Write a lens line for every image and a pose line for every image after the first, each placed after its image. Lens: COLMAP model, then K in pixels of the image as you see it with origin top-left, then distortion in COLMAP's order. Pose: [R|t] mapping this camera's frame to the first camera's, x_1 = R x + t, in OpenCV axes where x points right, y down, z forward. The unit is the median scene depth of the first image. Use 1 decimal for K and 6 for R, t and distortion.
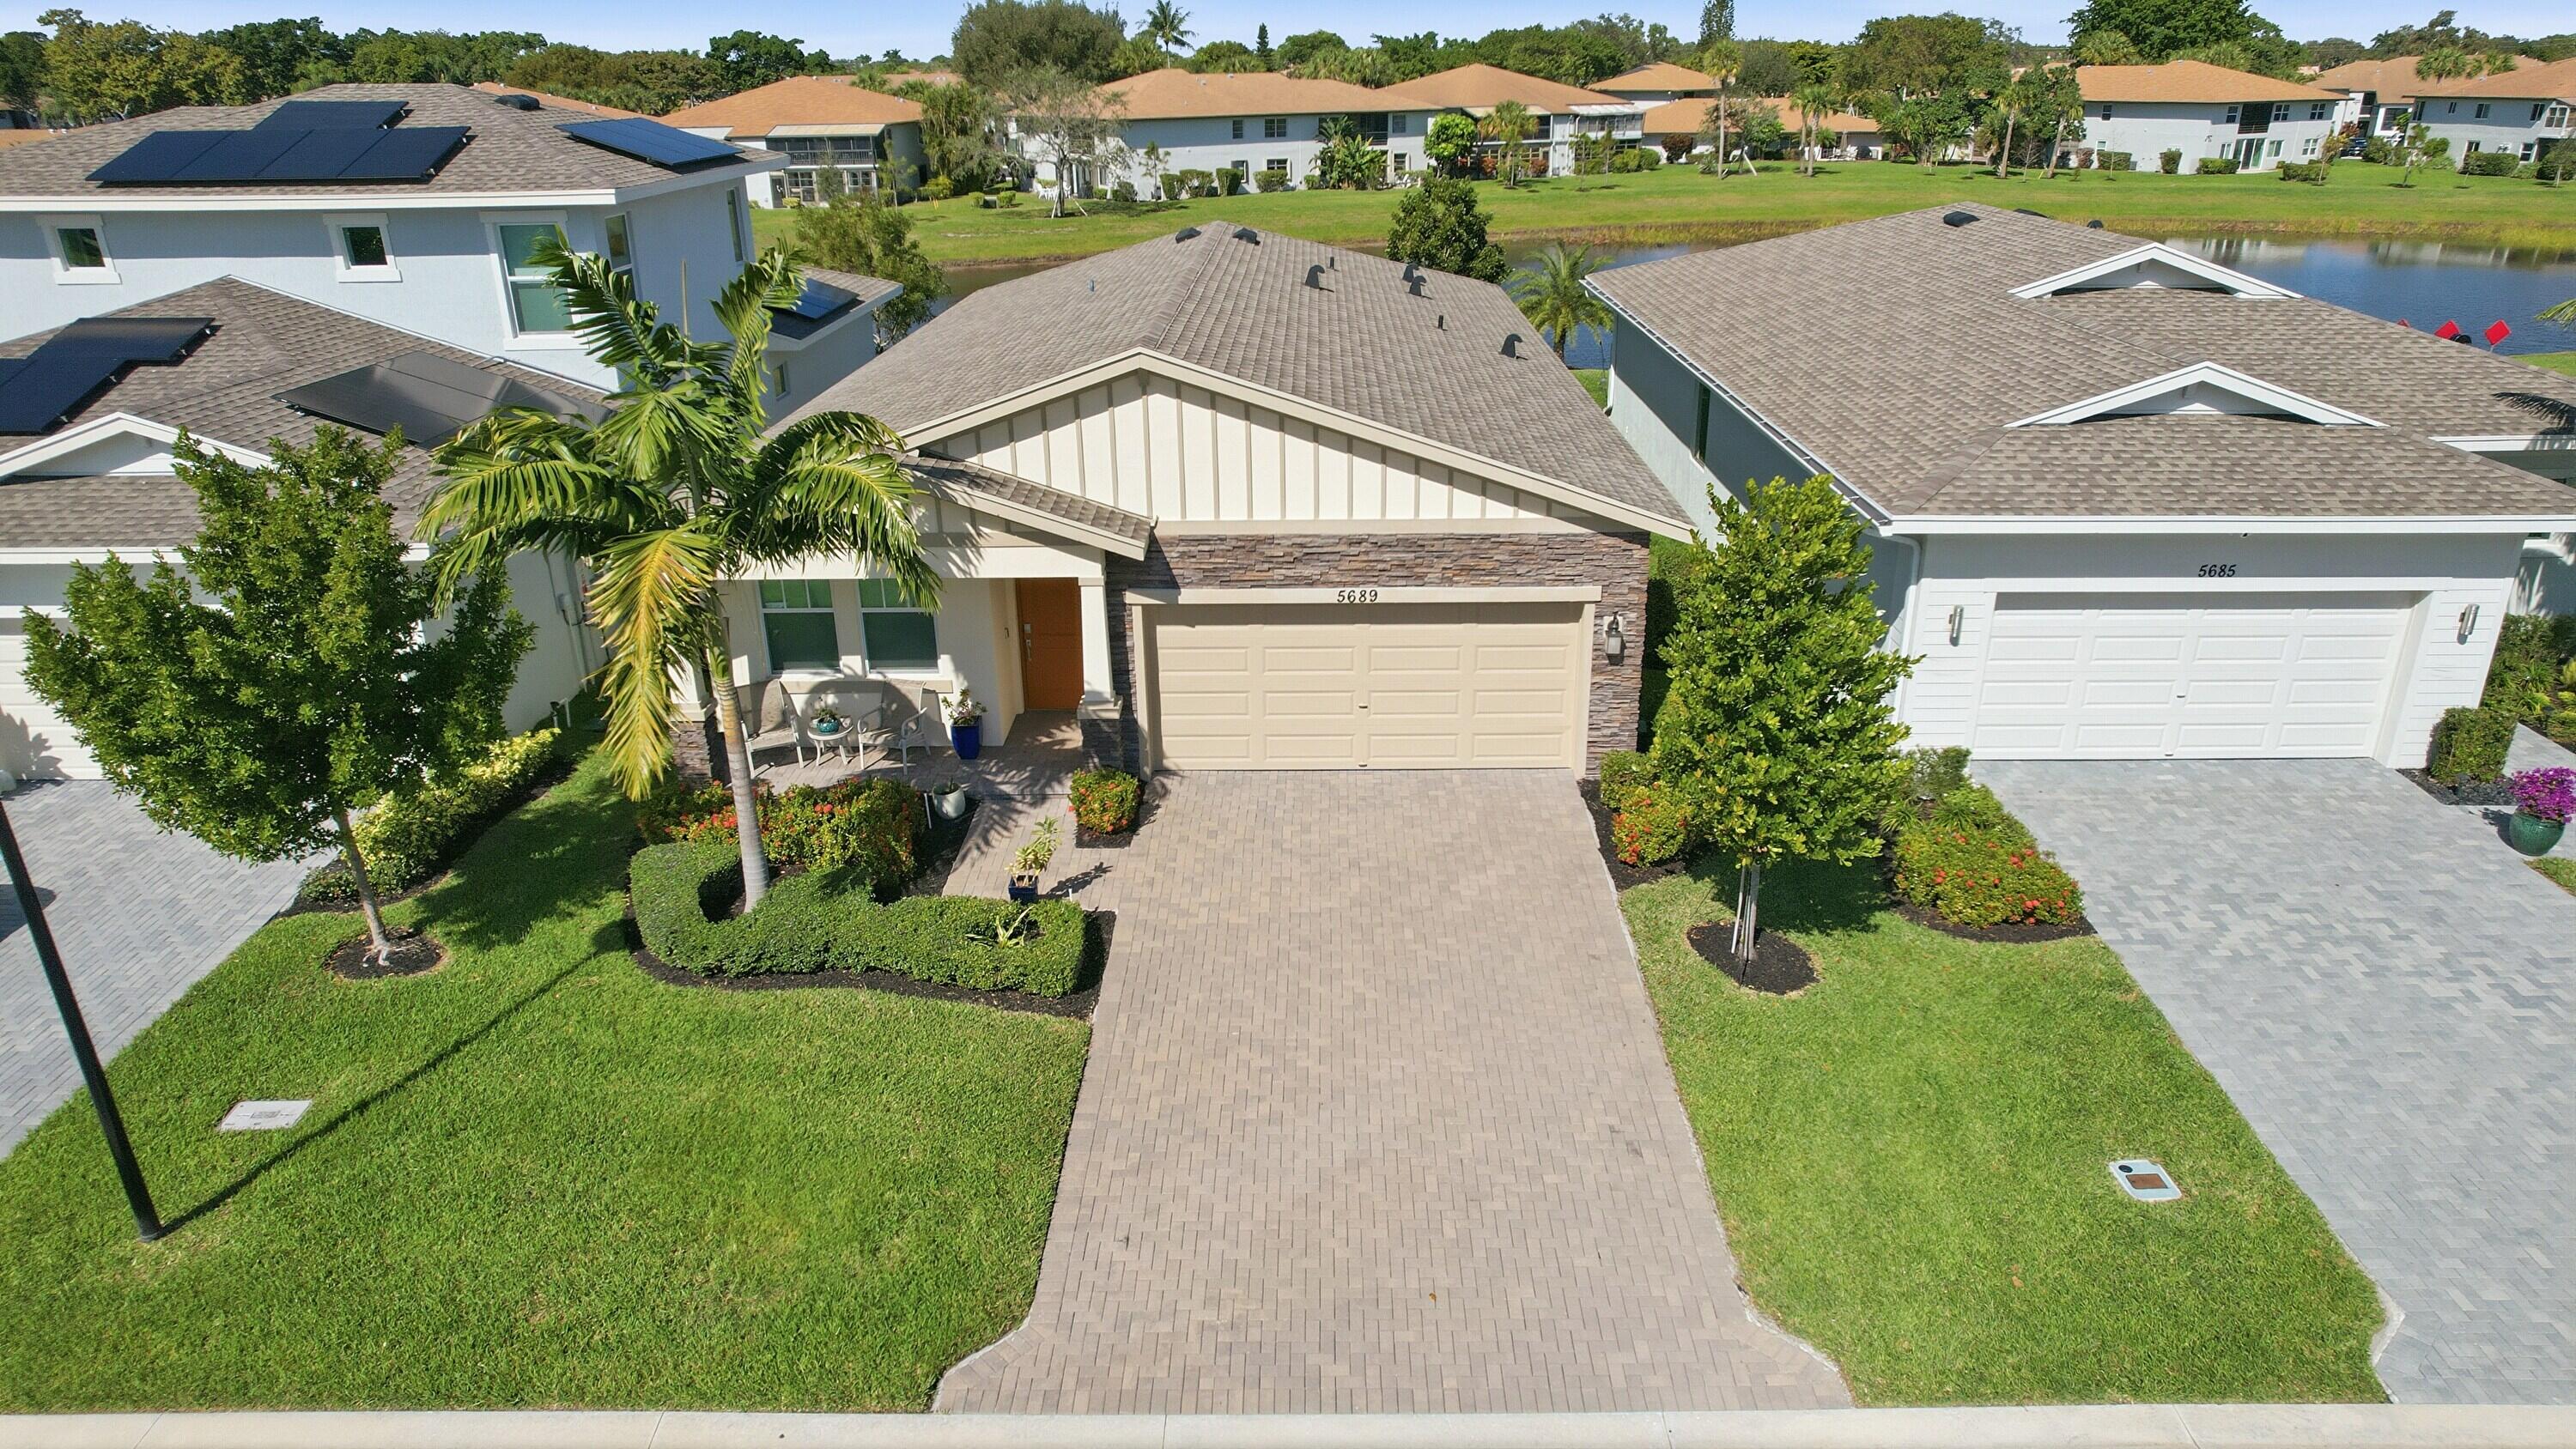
lens RADIAL K [[1649.2, 0, 1300.4], [0, 1649.2, 721.7], [0, 0, 1]] dist [-0.076333, 0.071841]
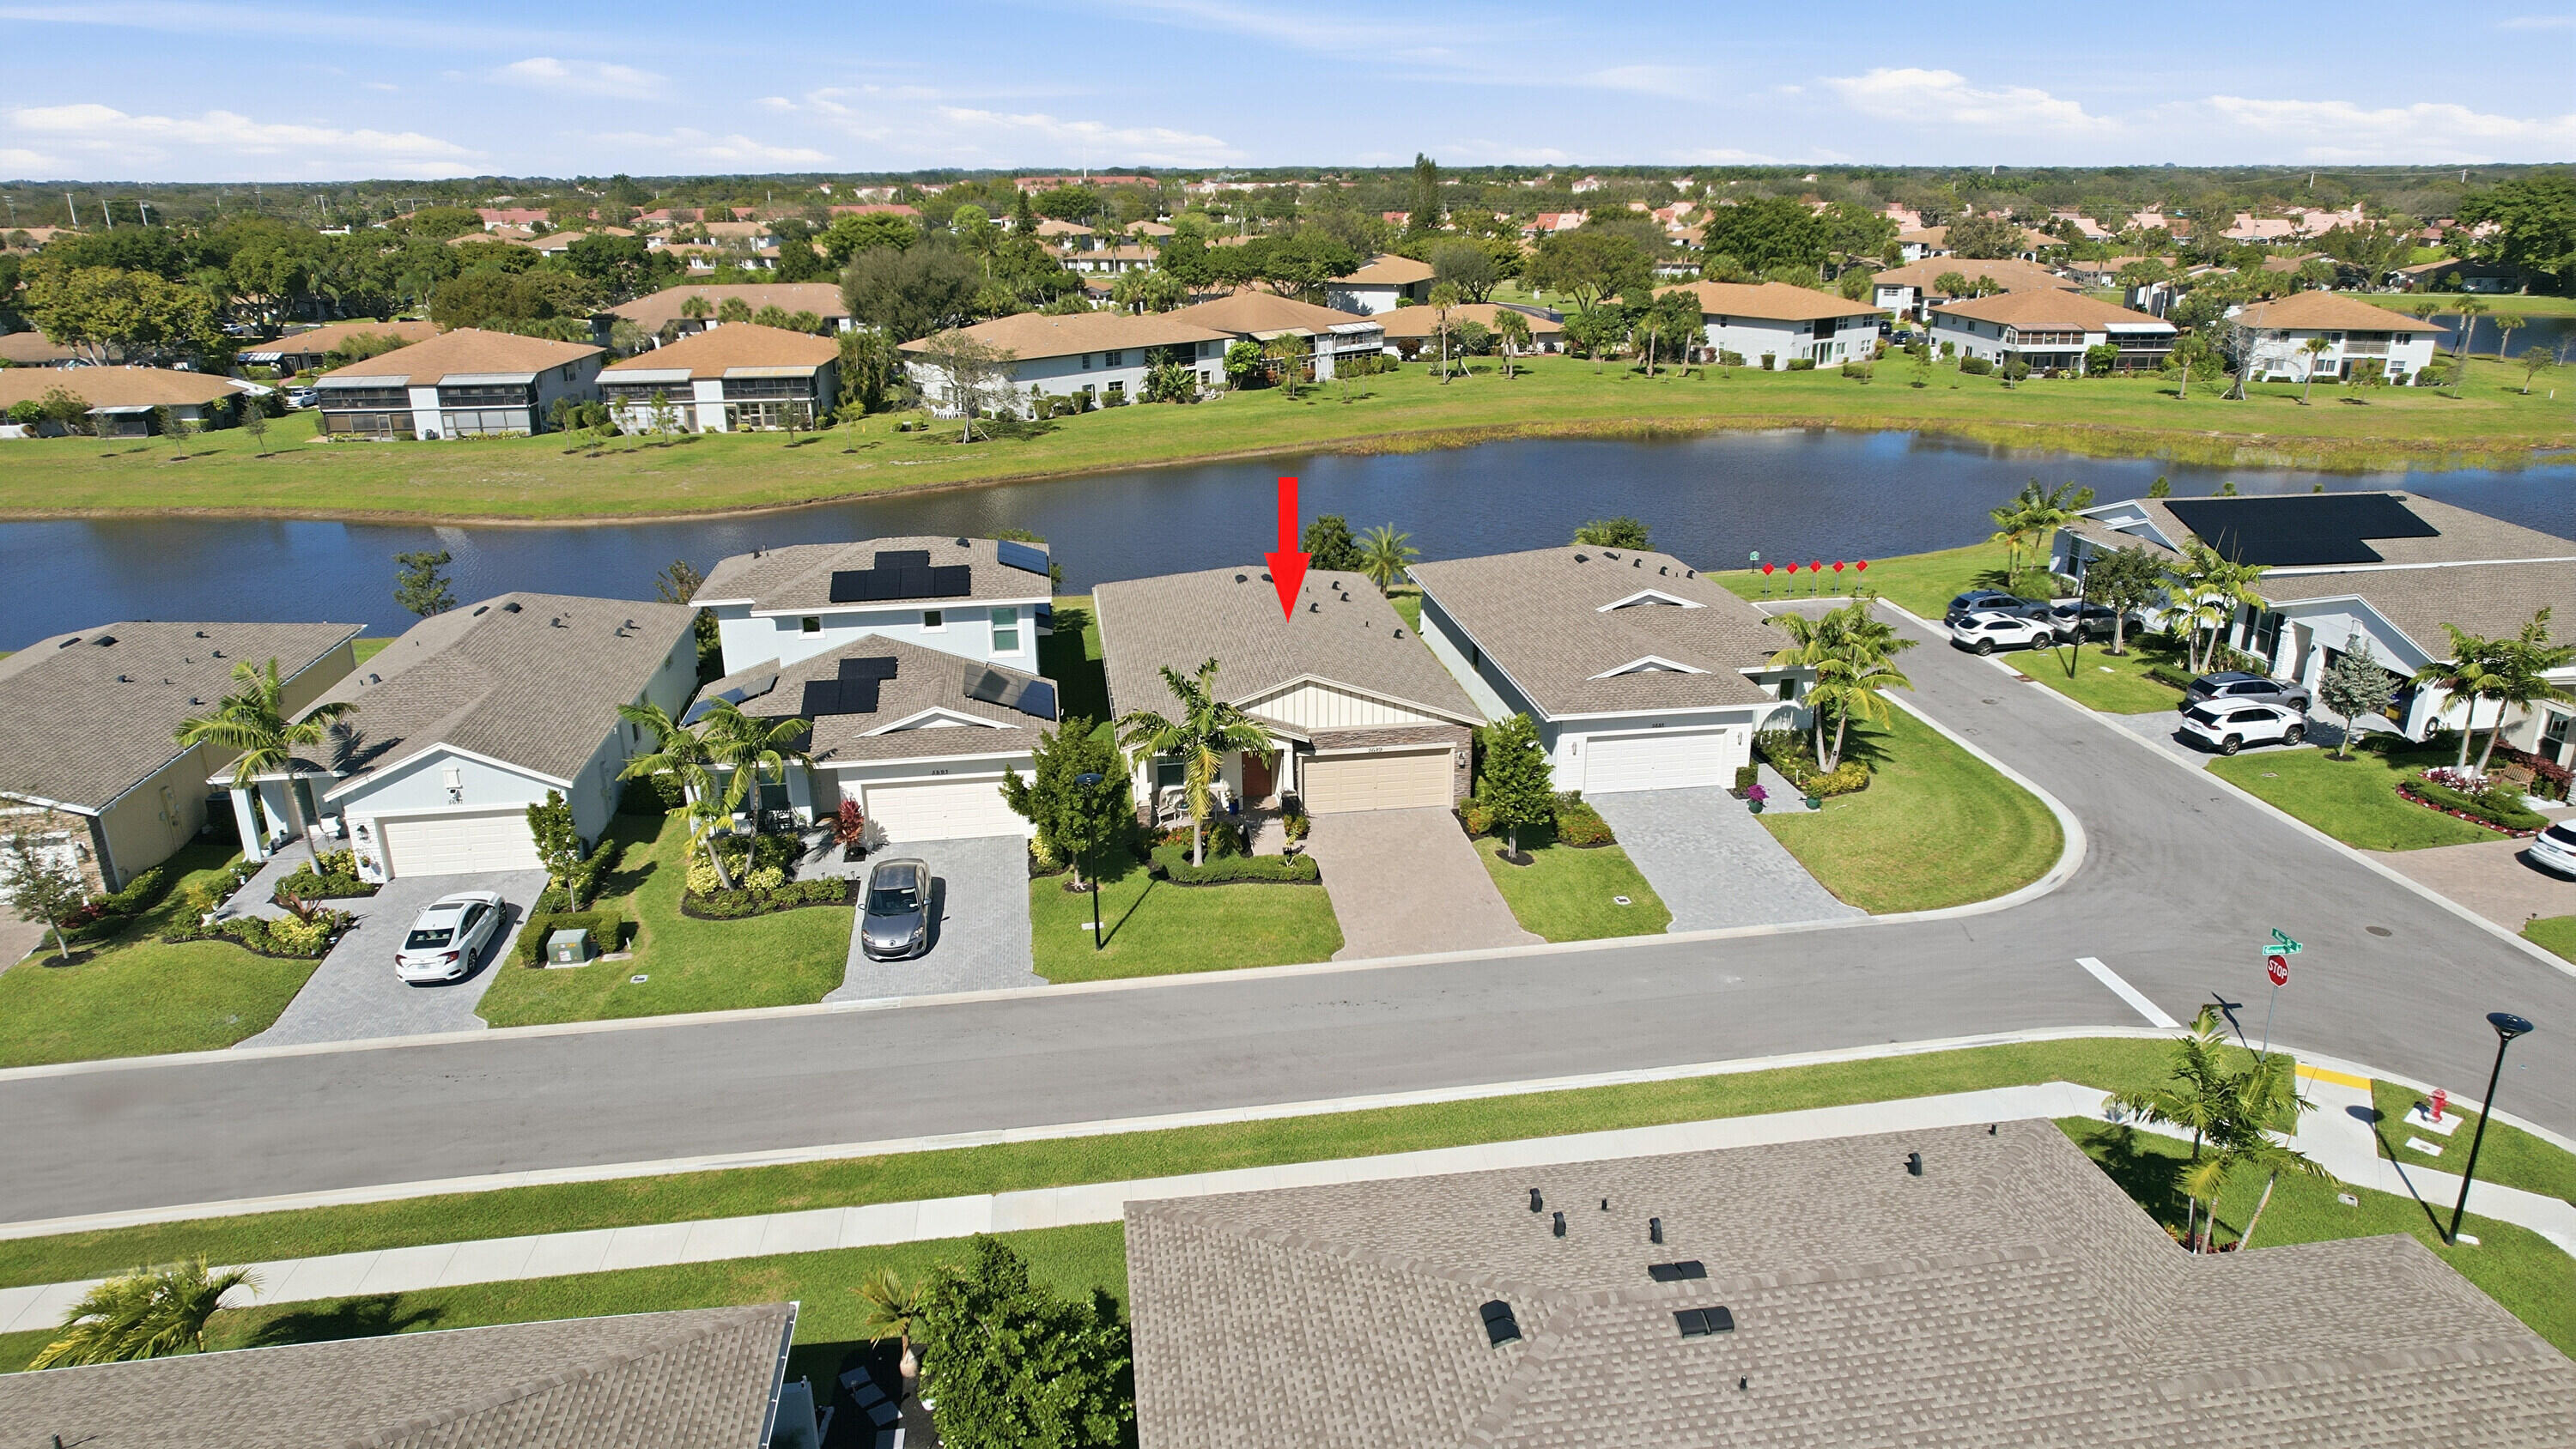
lens RADIAL K [[1649.2, 0, 1300.4], [0, 1649.2, 721.7], [0, 0, 1]] dist [-0.076333, 0.071841]
pose [[0.986100, -0.049663, 0.158560, -0.427595], [0.058404, 0.996992, -0.050951, 0.011586], [-0.155552, 0.059504, 0.986034, -1.429646]]
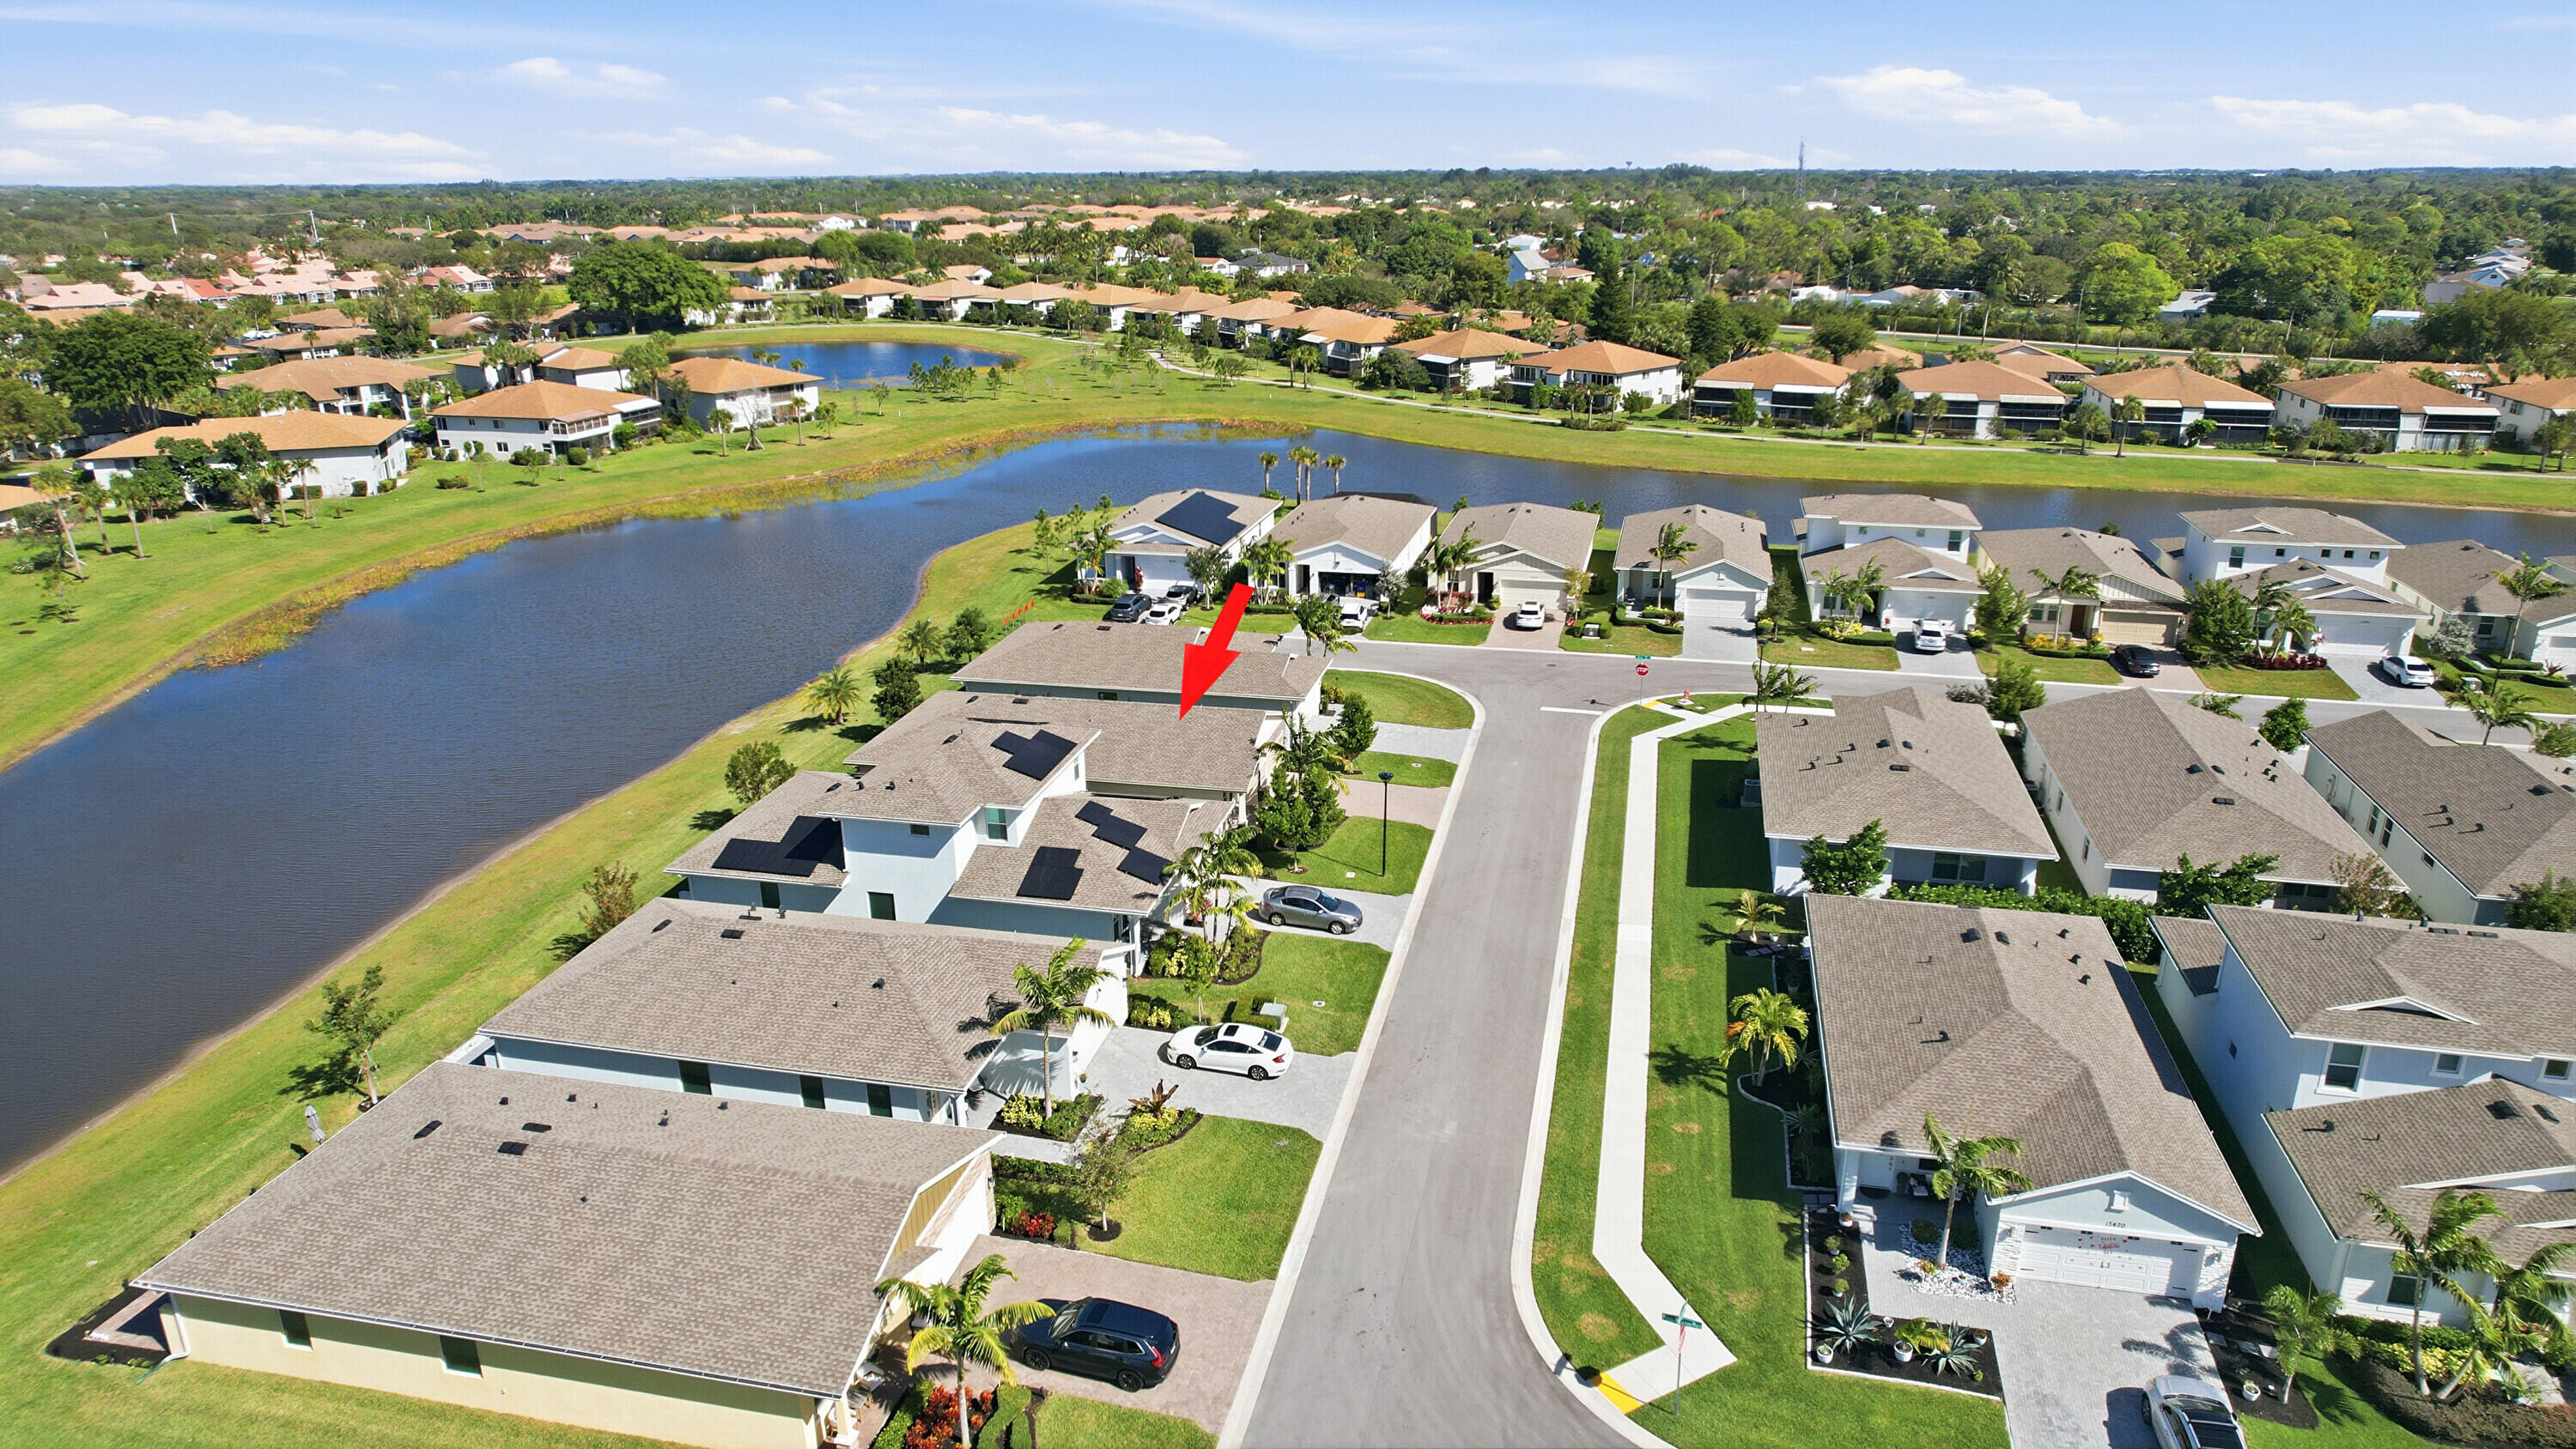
lens RADIAL K [[1649.2, 0, 1300.4], [0, 1649.2, 721.7], [0, 0, 1]] dist [-0.076333, 0.071841]
pose [[0.199687, -0.307828, 0.930251, -3.376069], [0.369819, 0.902835, 0.219370, -0.901101], [-0.907391, 0.300219, 0.294125, -0.387171]]
